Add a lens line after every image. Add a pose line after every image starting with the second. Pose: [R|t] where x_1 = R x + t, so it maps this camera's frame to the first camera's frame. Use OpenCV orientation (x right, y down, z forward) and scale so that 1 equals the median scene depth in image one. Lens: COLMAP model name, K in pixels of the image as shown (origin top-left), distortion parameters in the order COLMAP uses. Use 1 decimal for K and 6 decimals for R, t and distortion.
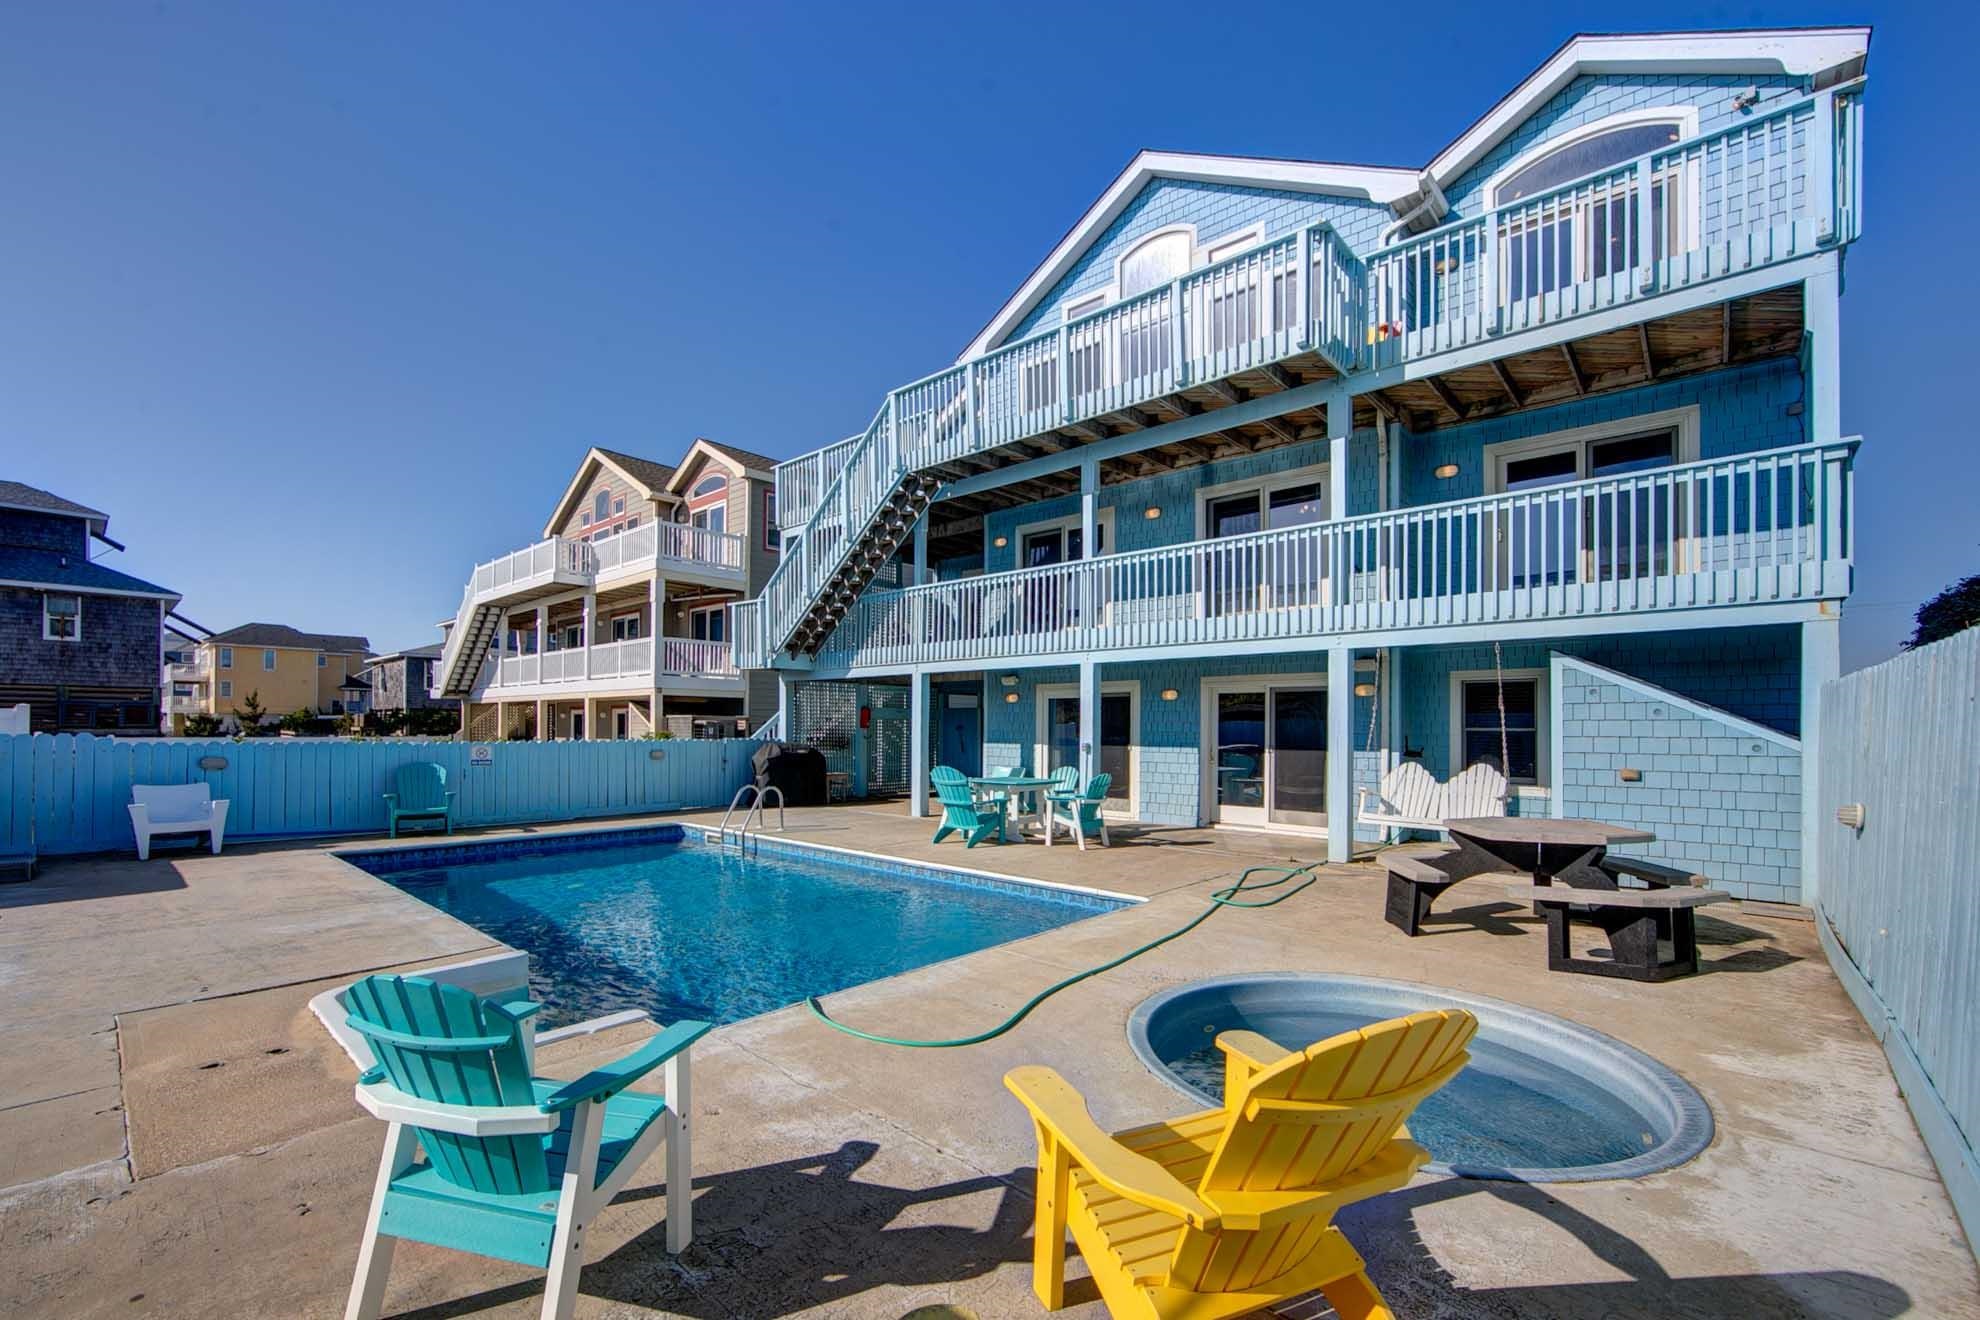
lens RADIAL K [[811.4, 0, 976.2], [0, 811.4, 725.5], [0, 0, 1]] dist [-0.008474, 0.000312]
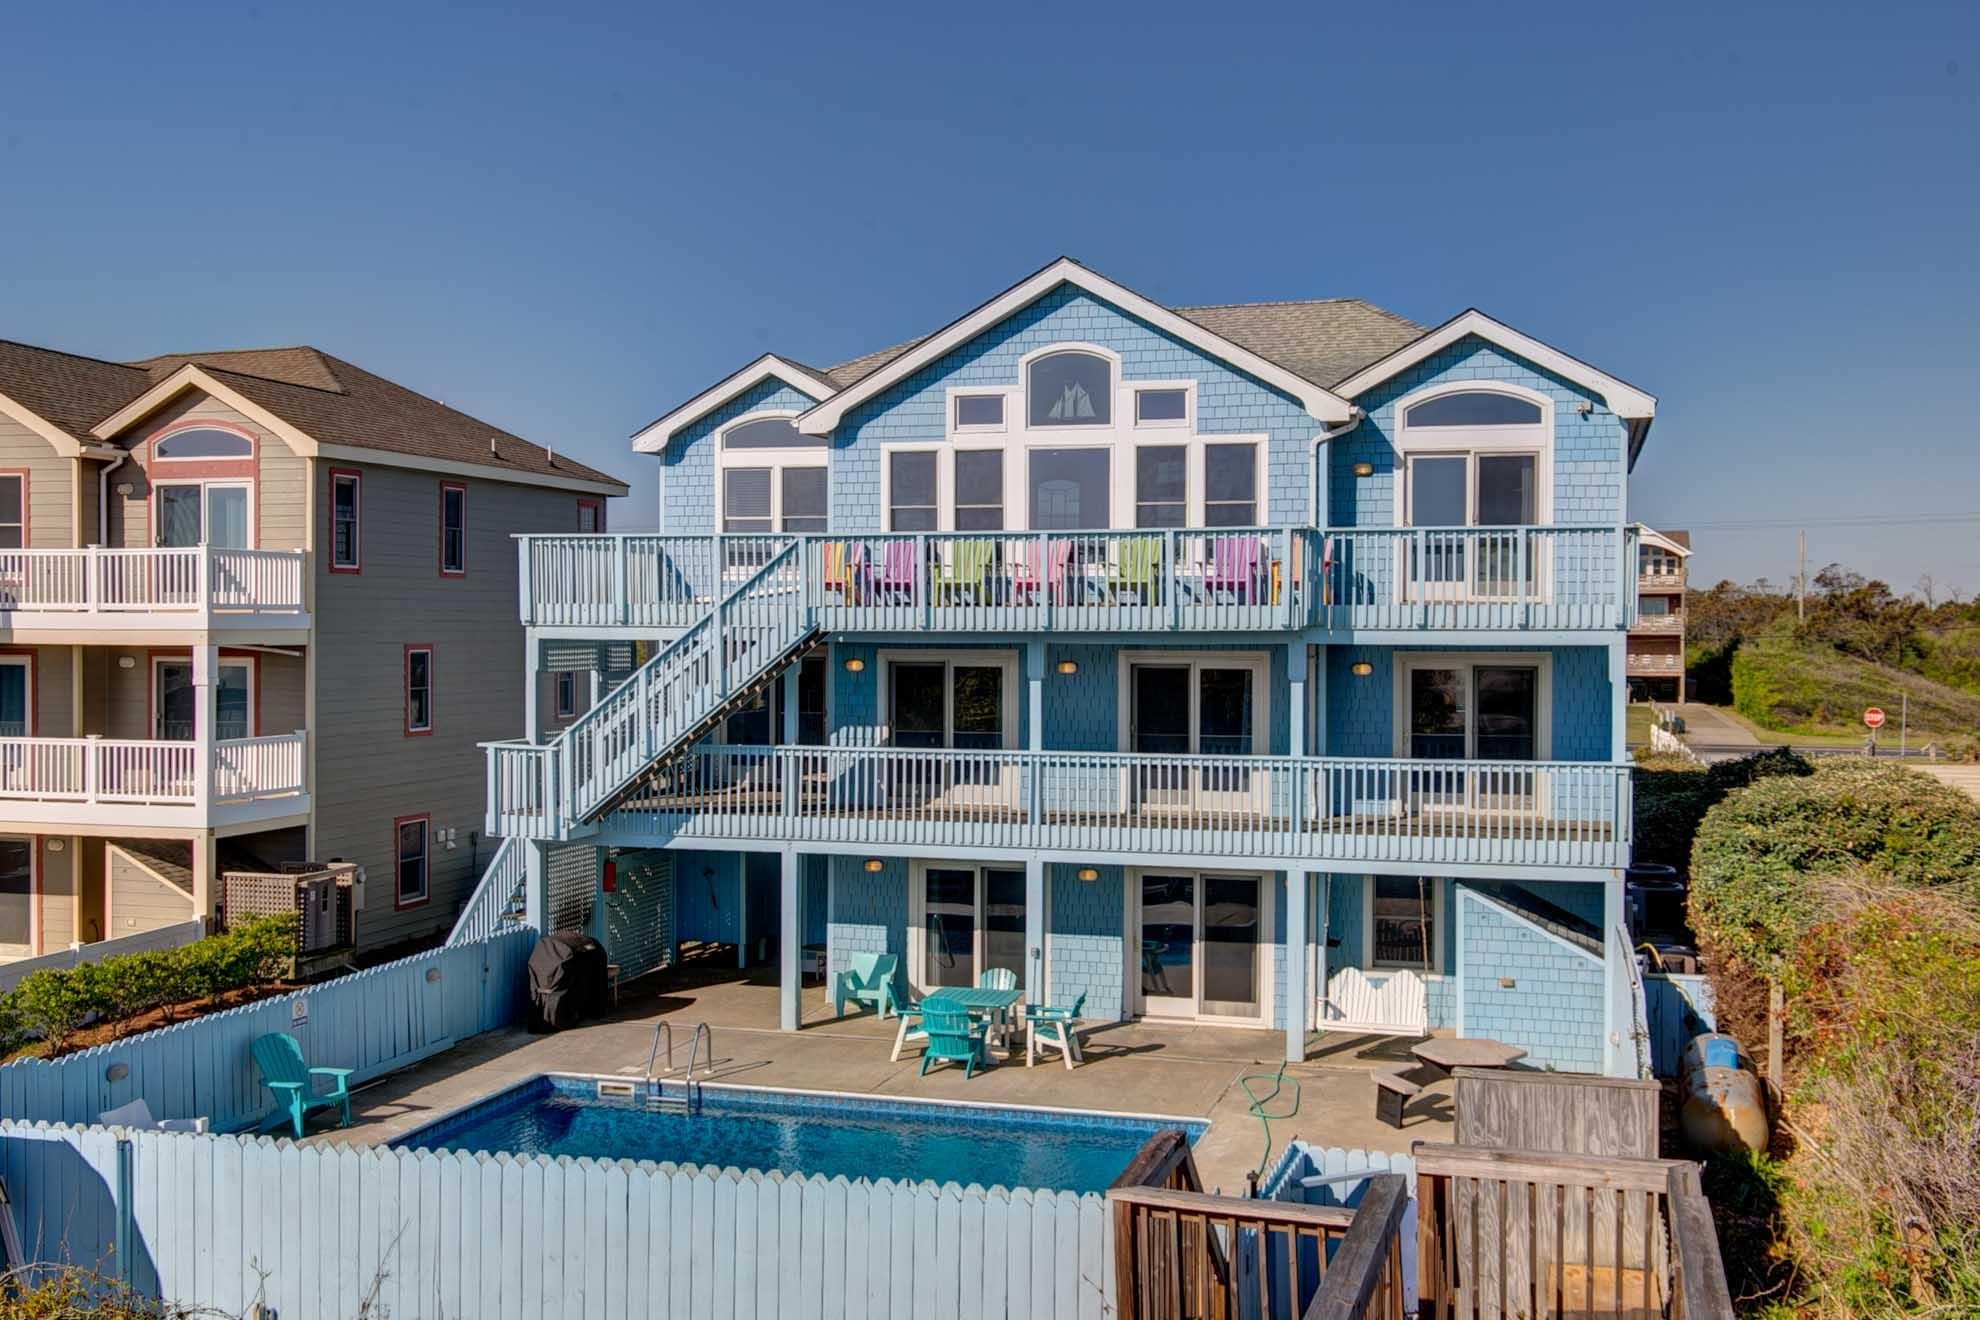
lens RADIAL K [[2003.1, 0, 990.0], [0, 2003.1, 660.0], [0, 0, 1]] dist [-0.003612, 0.019762]
pose [[0.898658, -0.007881, 0.438579, -0.836825], [-0.001618, 0.999772, 0.021282, -0.326106], [-0.438647, -0.019835, 0.898440, -0.944585]]
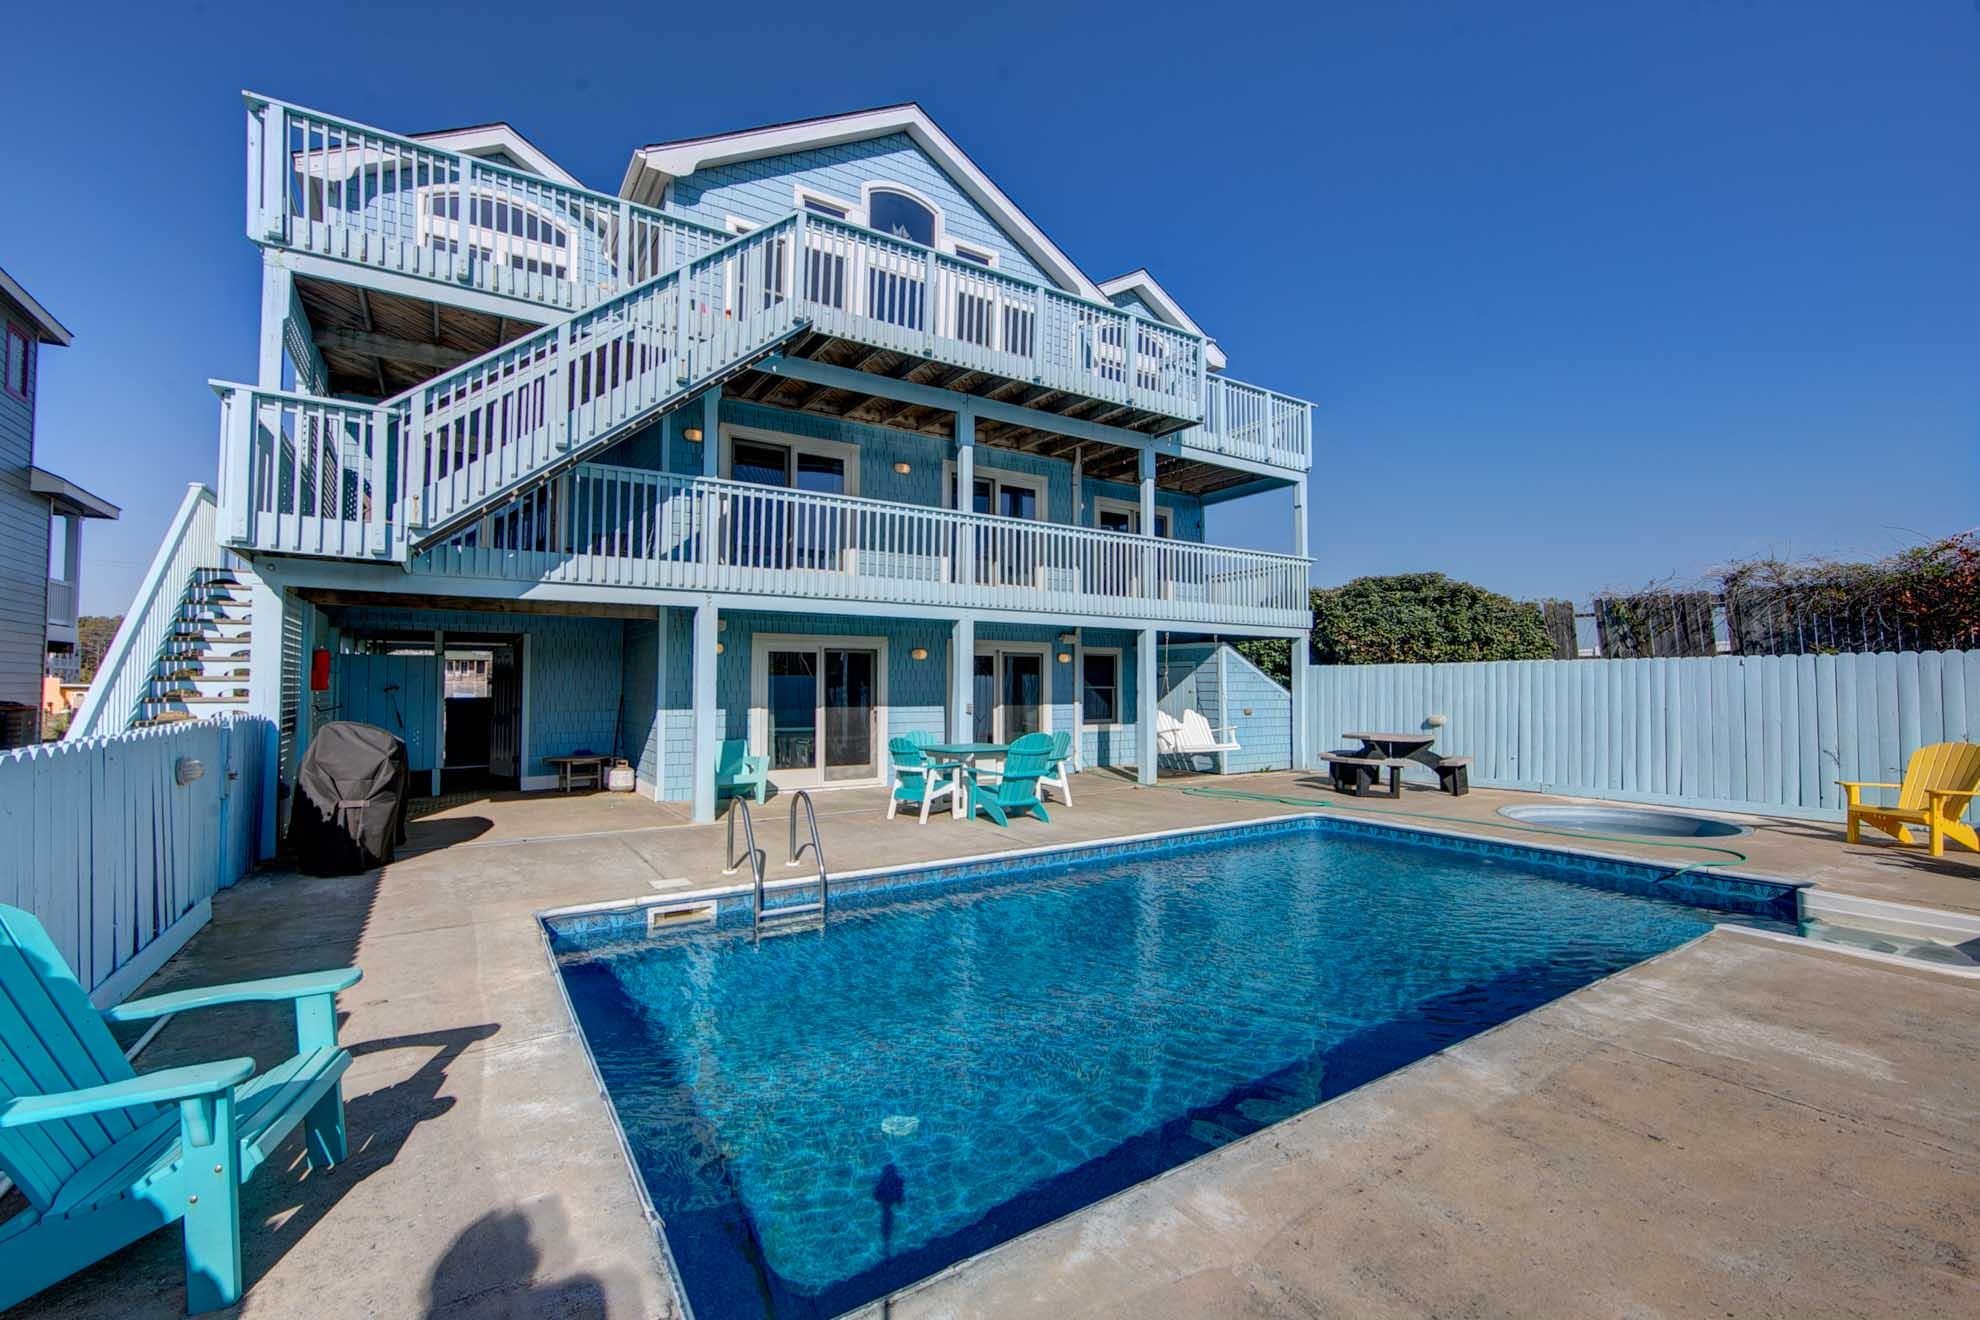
lens RADIAL K [[833.0, 0, 990.0], [0, 833.0, 660.0], [0, 0, 1]] dist [-0.009658, 0.000053]
pose [[0.269418, 0.027499, 0.962631, -0.738031], [-0.000574, 0.999597, -0.028395, -0.001661], [-0.963023, 0.007098, 0.269325, 0.652793]]
